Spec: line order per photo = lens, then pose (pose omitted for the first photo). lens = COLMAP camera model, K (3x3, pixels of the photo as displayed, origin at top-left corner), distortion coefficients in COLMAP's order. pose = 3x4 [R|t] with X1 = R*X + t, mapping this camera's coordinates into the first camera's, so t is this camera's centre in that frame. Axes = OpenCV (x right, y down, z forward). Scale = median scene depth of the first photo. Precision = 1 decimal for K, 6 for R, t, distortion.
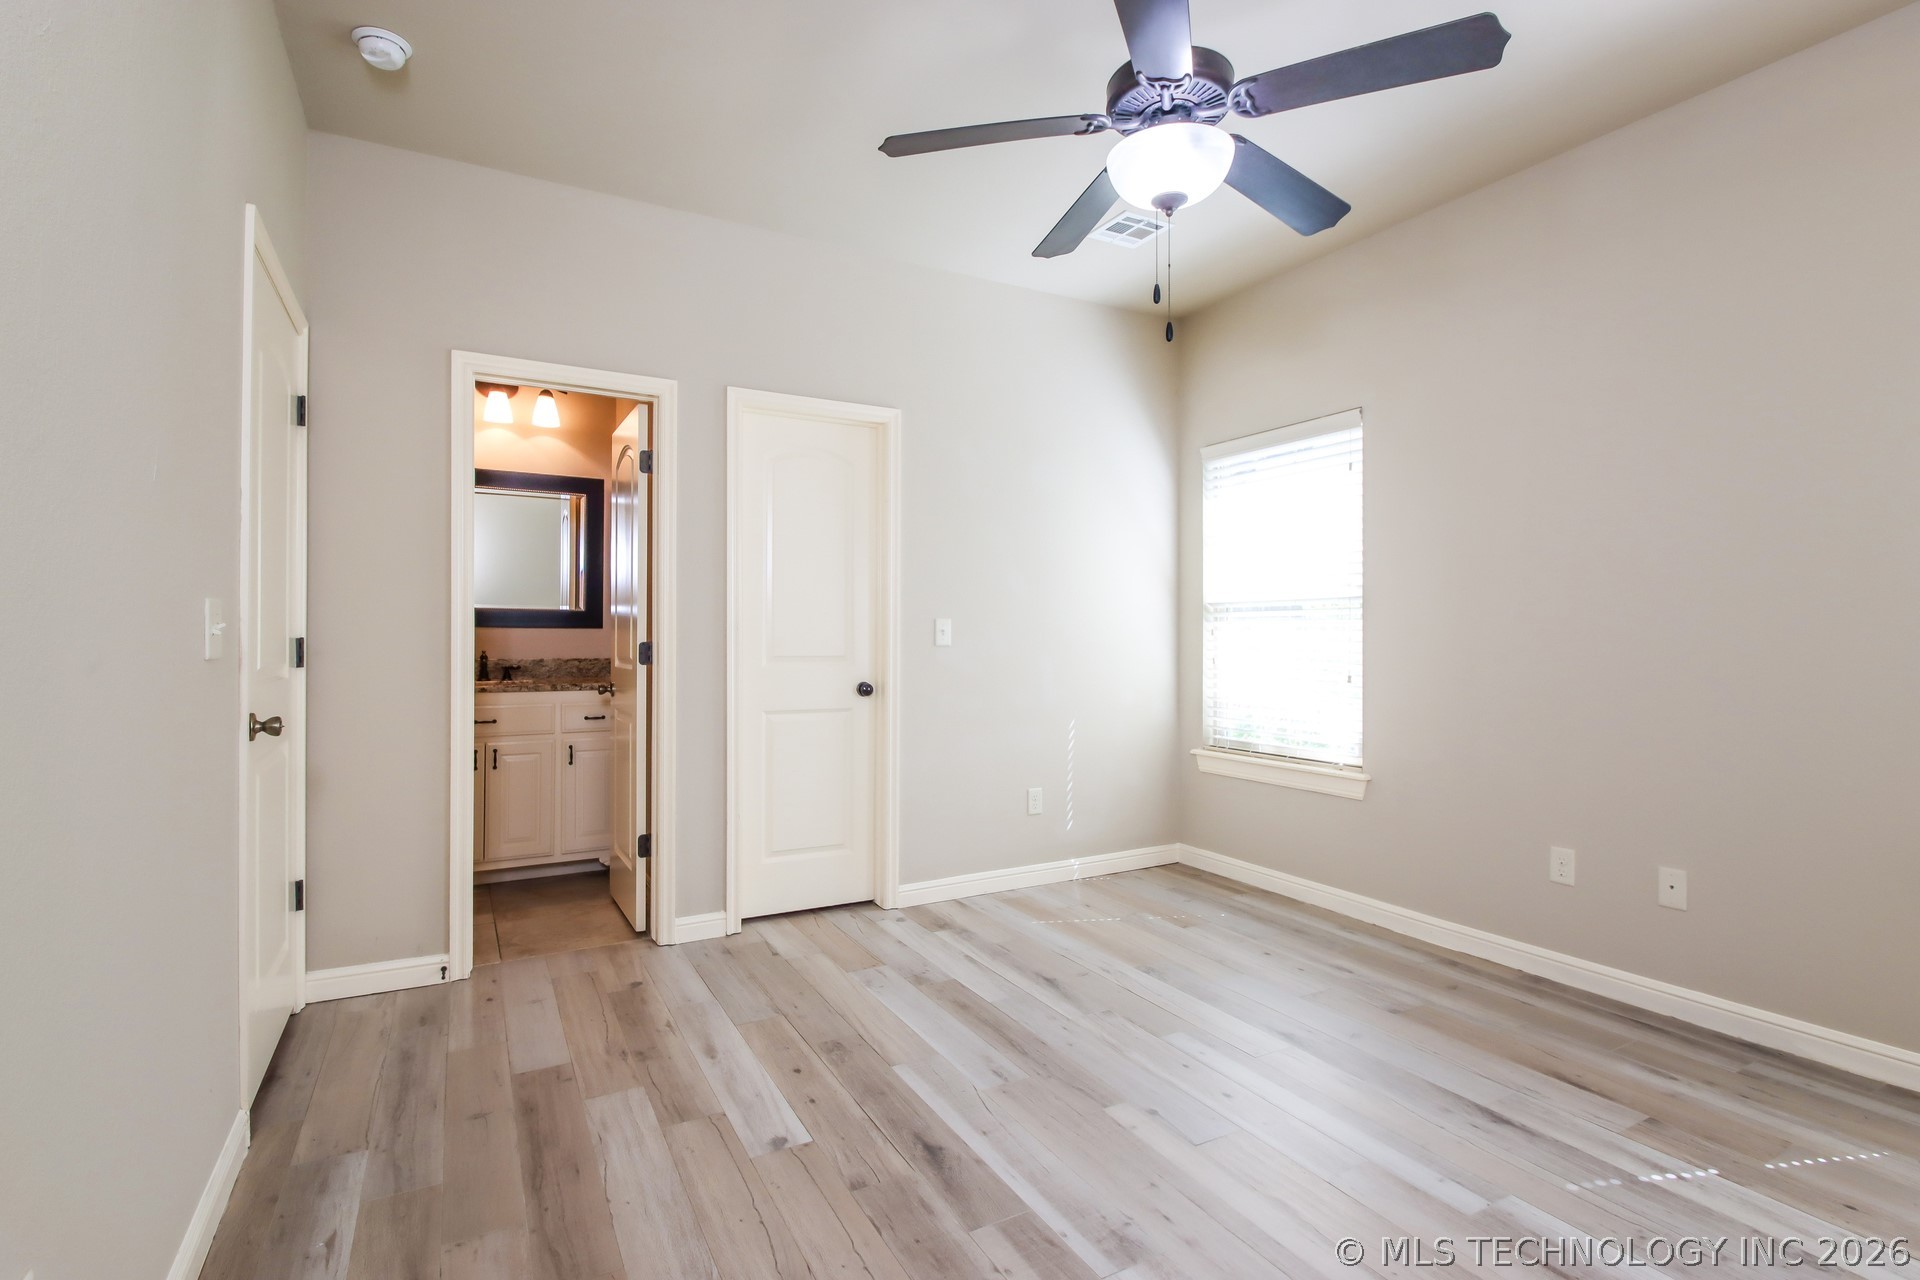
lens RADIAL K [[890.3, 0, 947.3], [0, 890.3, 641.9], [0, 0, 1]] dist [0.013827, -0.016255]
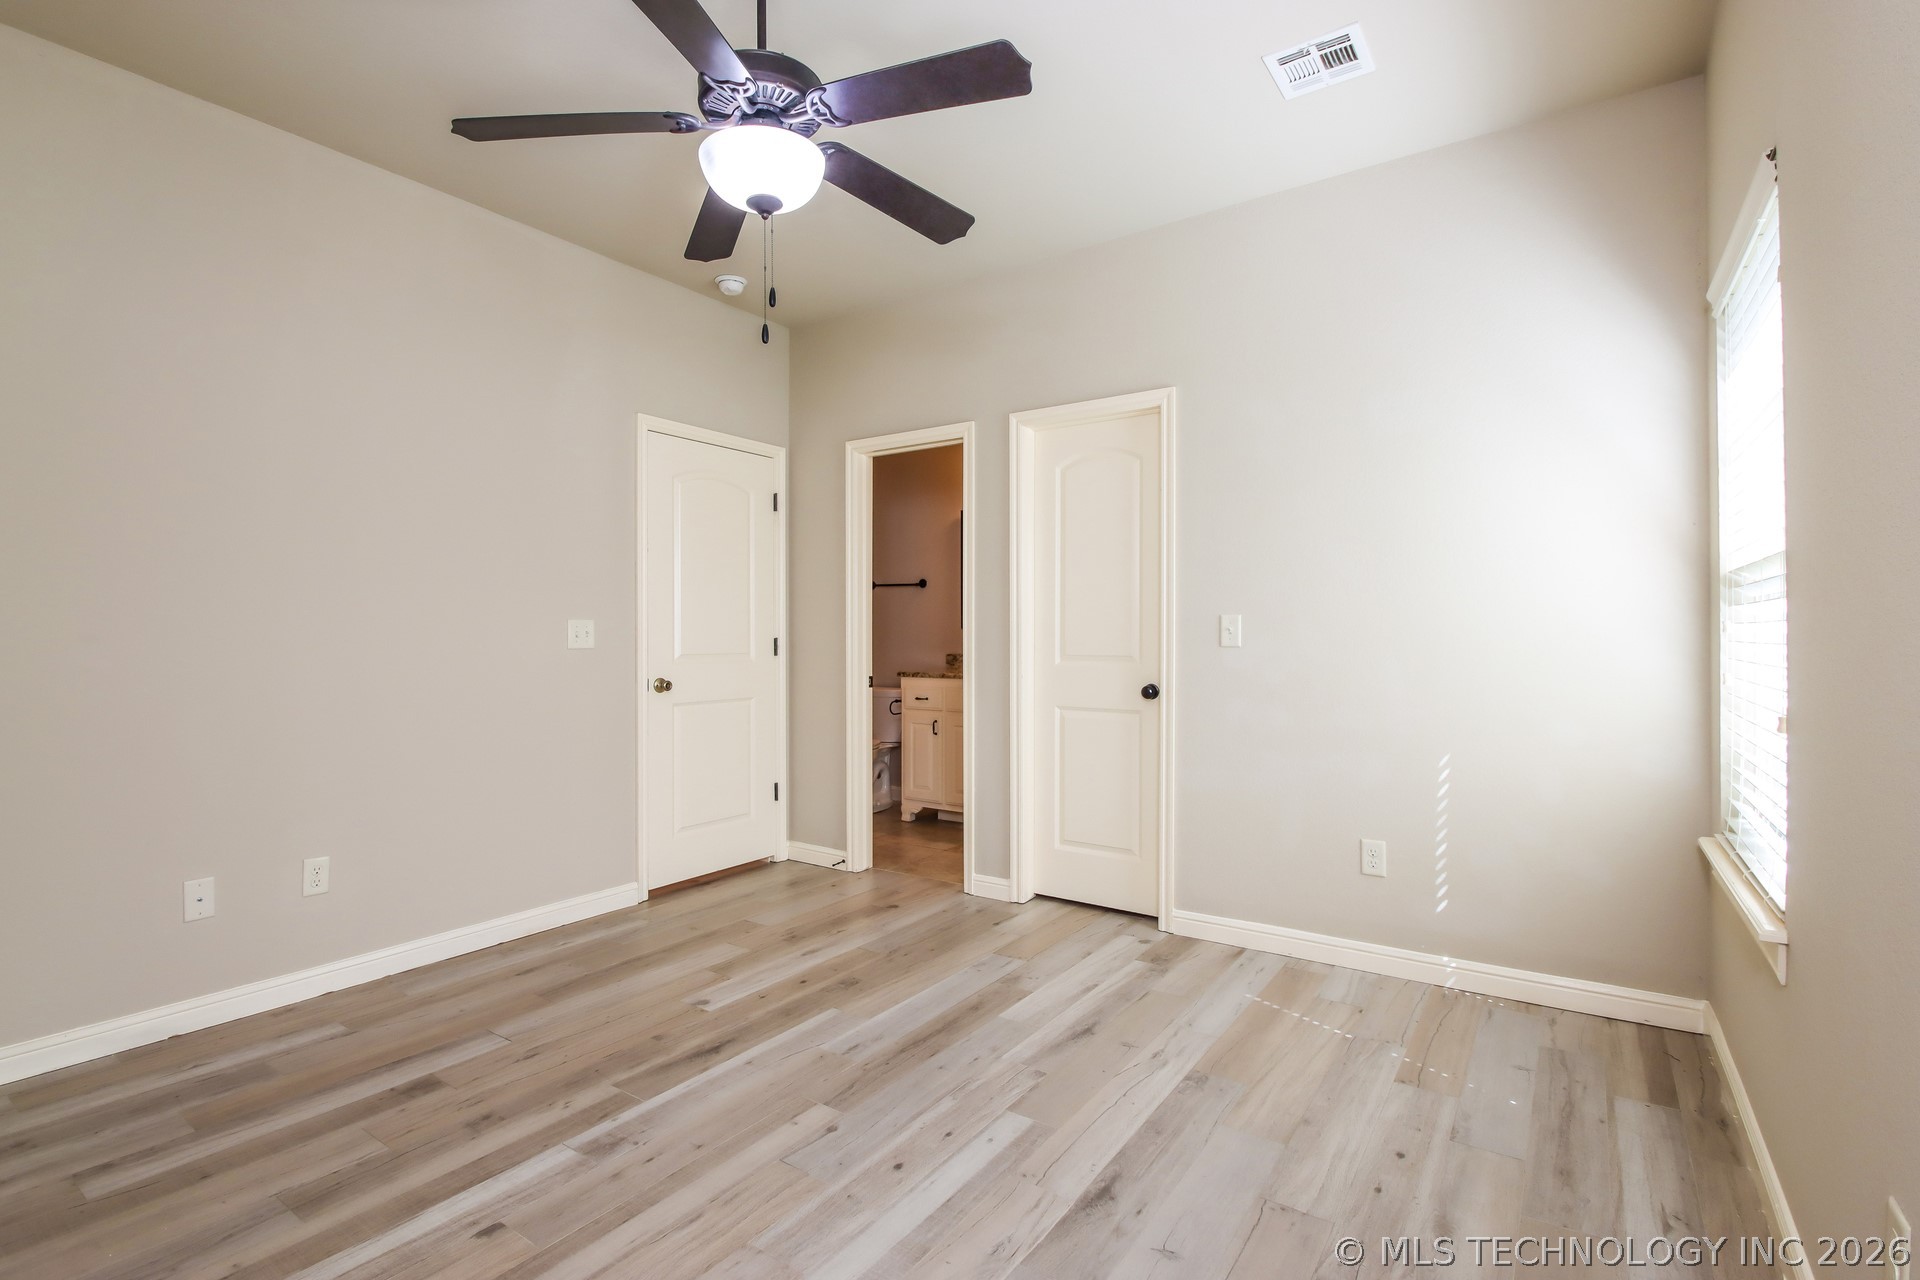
lens RADIAL K [[890.1, 0, 959.2], [0, 890.1, 644.1], [0, 0, 1]] dist [0.034507, -0.014558]
pose [[0.444179, 0.001351, -0.895937, 0.766294], [0.003036, 0.999991, 0.003013, -0.001159], [0.895933, -0.004058, 0.444171, 0.456647]]
